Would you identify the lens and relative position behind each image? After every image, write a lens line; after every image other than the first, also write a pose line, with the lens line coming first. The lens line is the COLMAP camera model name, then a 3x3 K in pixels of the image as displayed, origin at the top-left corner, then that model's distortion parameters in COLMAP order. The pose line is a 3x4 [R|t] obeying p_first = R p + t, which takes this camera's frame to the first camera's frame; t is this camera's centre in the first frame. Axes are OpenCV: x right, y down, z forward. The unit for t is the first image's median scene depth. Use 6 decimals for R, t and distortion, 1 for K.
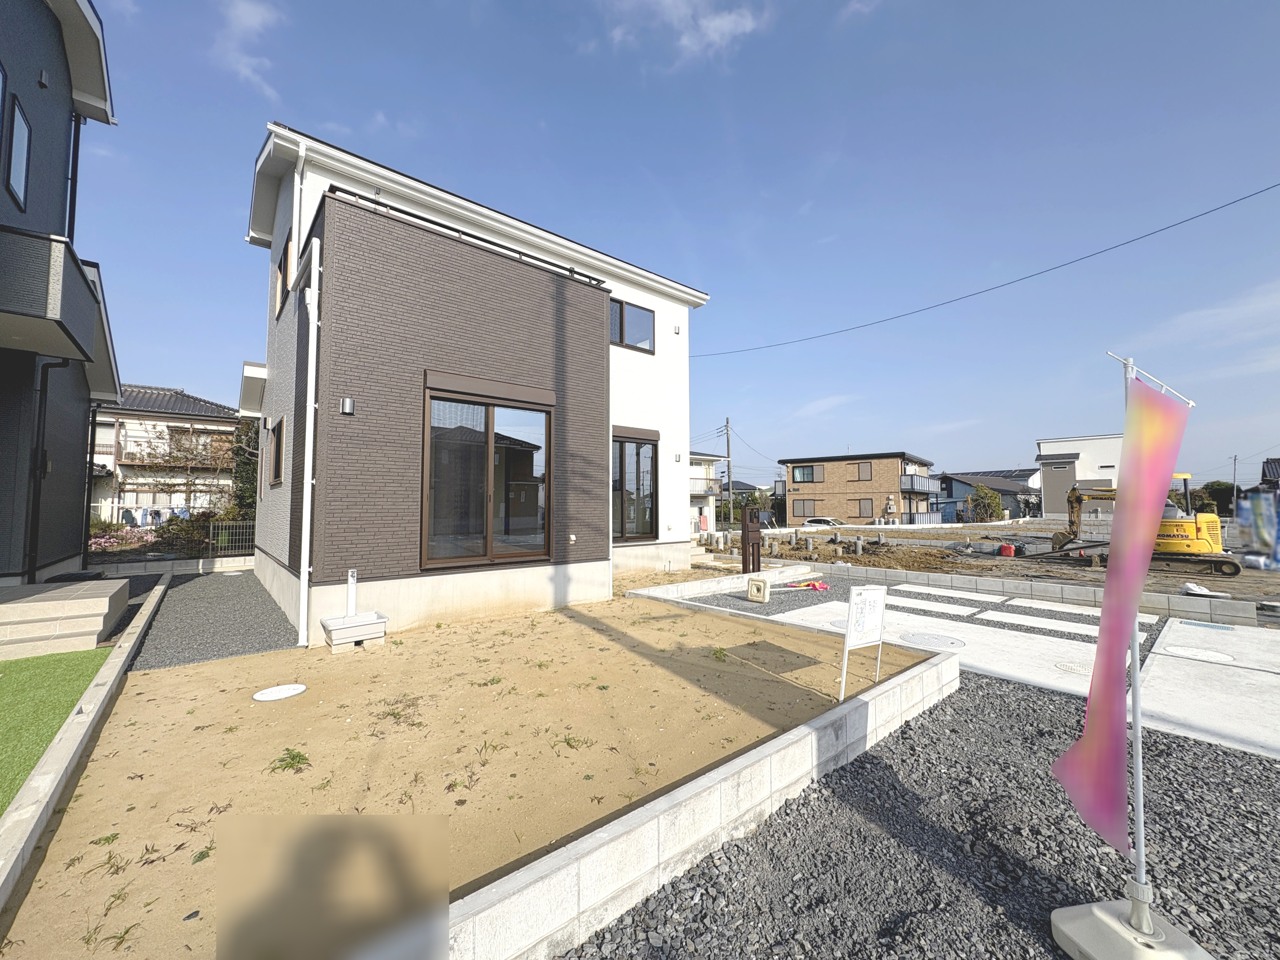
lens RADIAL K [[509.1, 0, 641.4], [0, 509.1, 484.8], [0, 0, 1]] dist [0.000528, 0.000343]
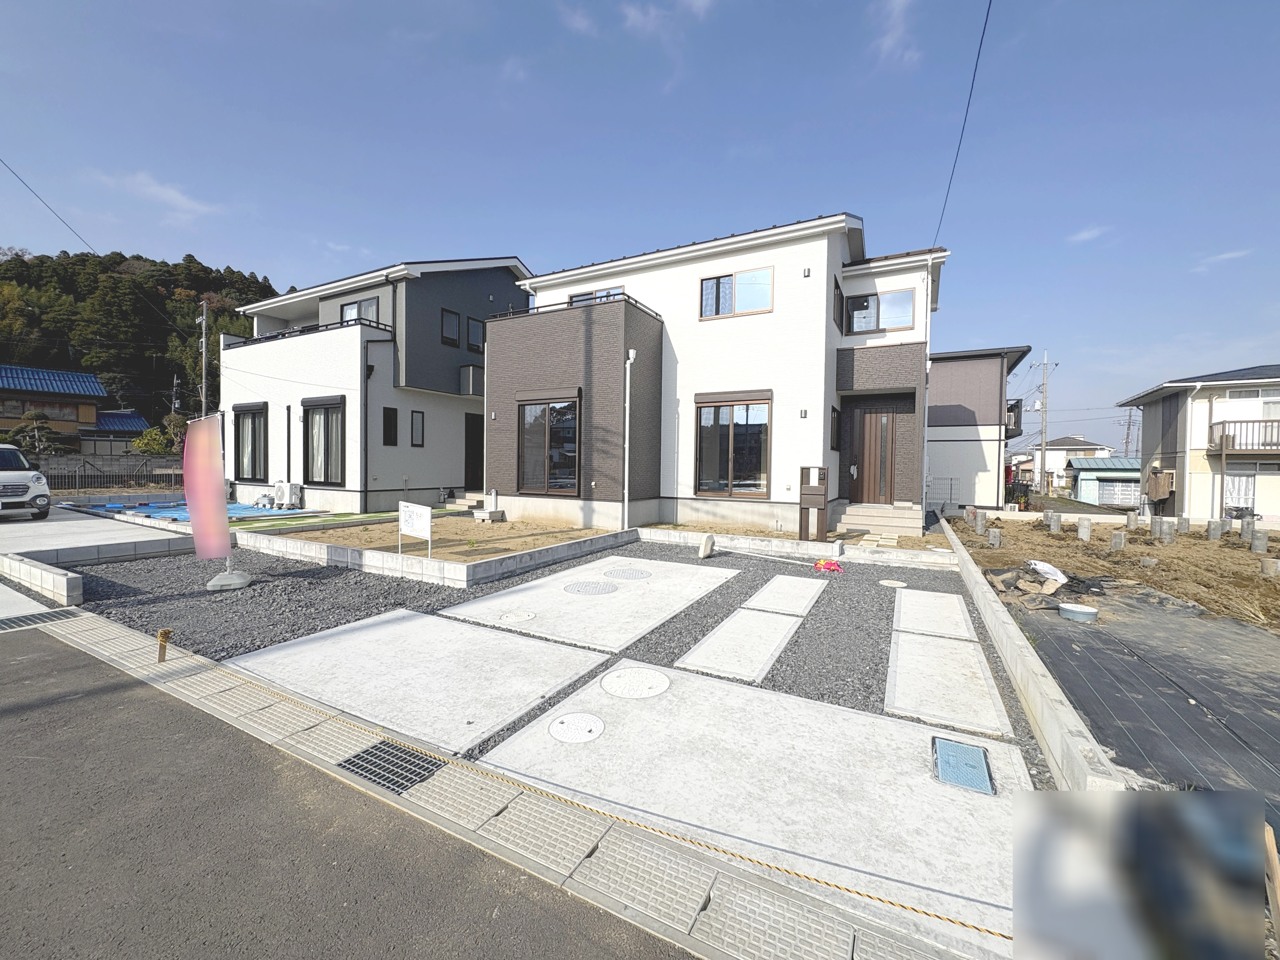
lens RADIAL K [[509.1, 0, 640.1], [0, 509.1, 479.9], [0, 0, 1]] dist [0.000528, 0.000343]
pose [[0.364693, 0.036402, -0.930416, 0.250044], [0.024215, 0.998527, 0.048558, 0.004753], [0.930813, -0.040239, 0.363274, 0.112903]]
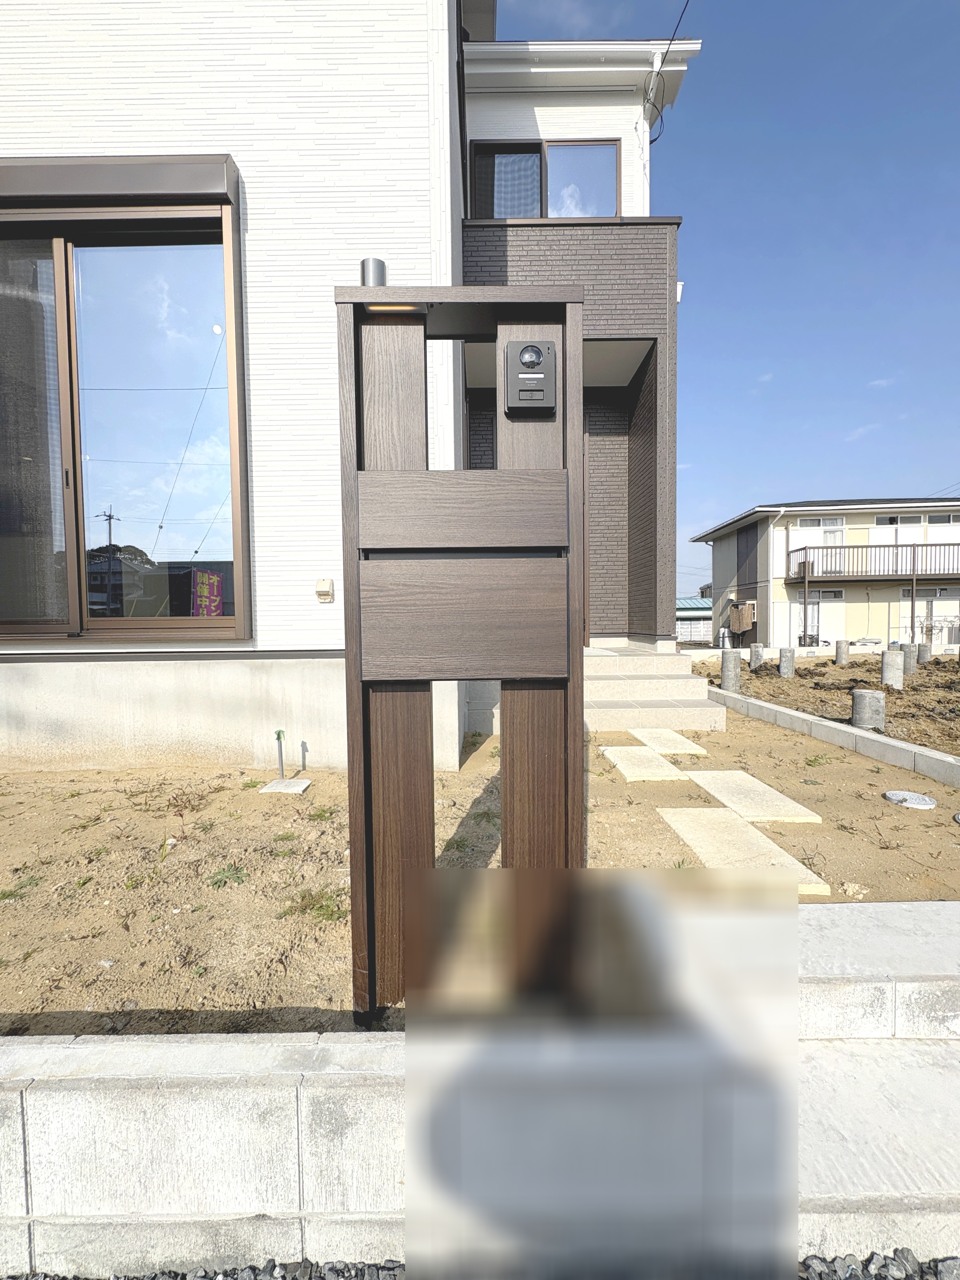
lens RADIAL K [[509.1, 0, 483.3], [0, 509.1, 637.7], [0, 0, 1]] dist [0.000528, 0.000343]
pose [[0.757811, 0.017254, -0.652246, 0.077958], [0.035969, 0.997025, 0.068165, 0.027412], [0.651482, -0.075117, 0.754936, 0.254191]]
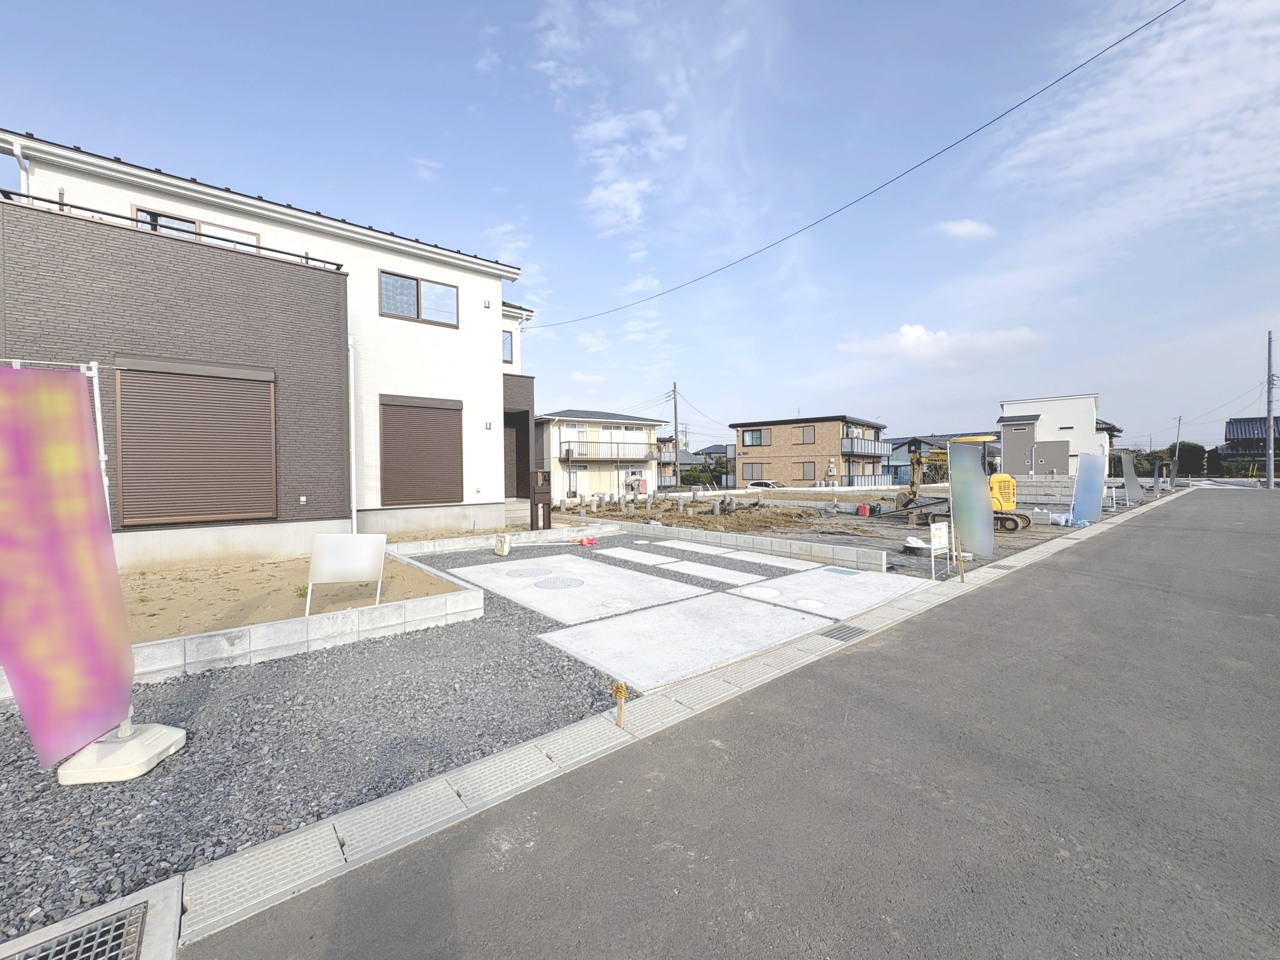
lens RADIAL K [[509.1, 0, 640.9], [0, 509.1, 486.3], [0, 0, 1]] dist [0.000528, 0.000343]
pose [[0.999914, -0.006513, -0.011400, 0.121666], [0.007327, 0.997315, 0.072870, -0.000358], [0.010895, -0.072947, 0.997276, -0.023861]]
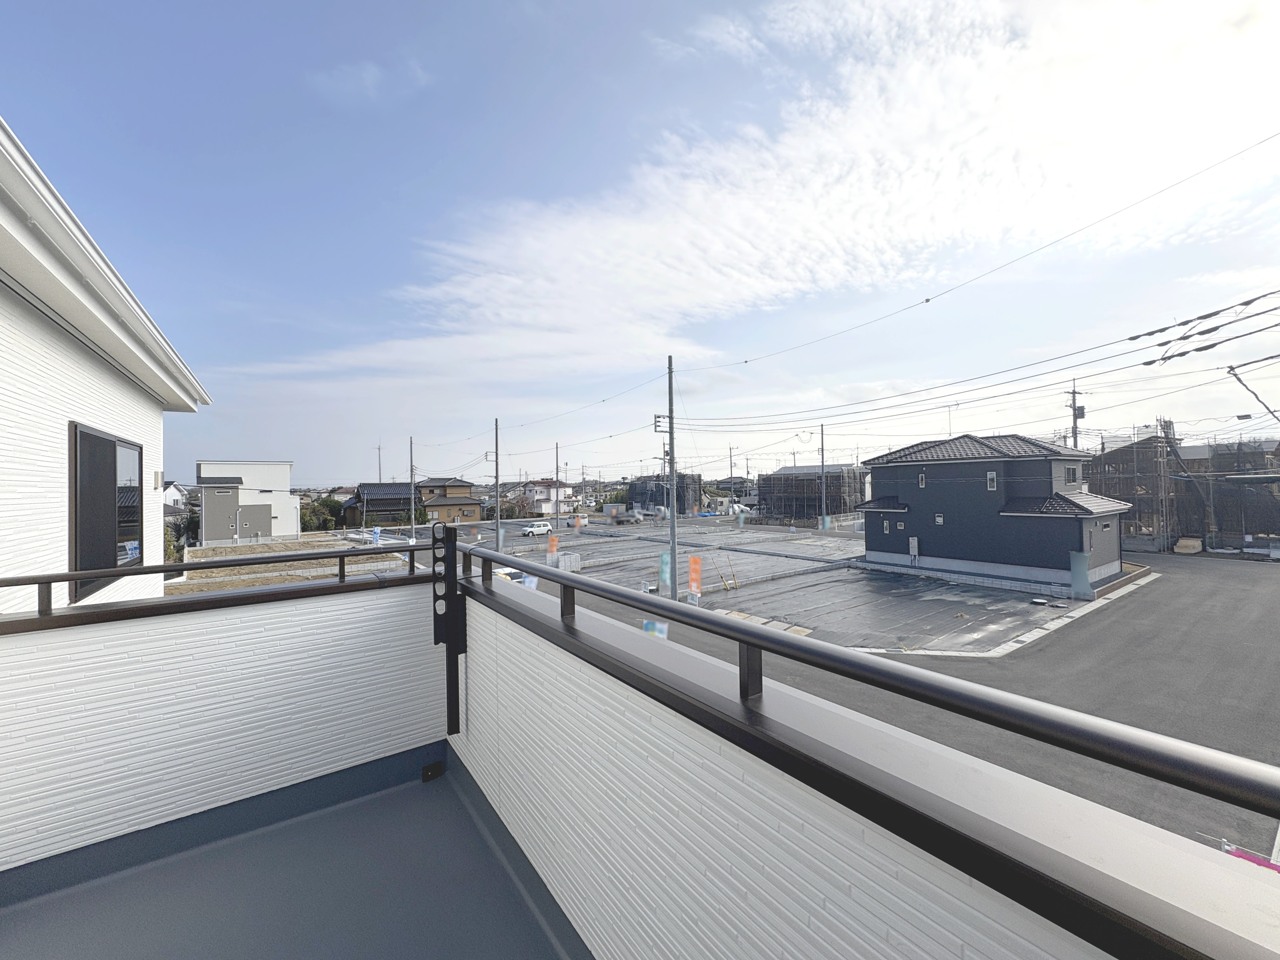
lens RADIAL K [[509.1, 0, 637.9], [0, 509.1, 469.0], [0, 0, 1]] dist [0.000528, 0.000343]
pose [[0.095233, 0.030115, 0.994999, -0.094591], [-0.019812, 0.999402, -0.028352, -0.093825], [-0.995258, -0.017013, 0.095773, 0.177429]]
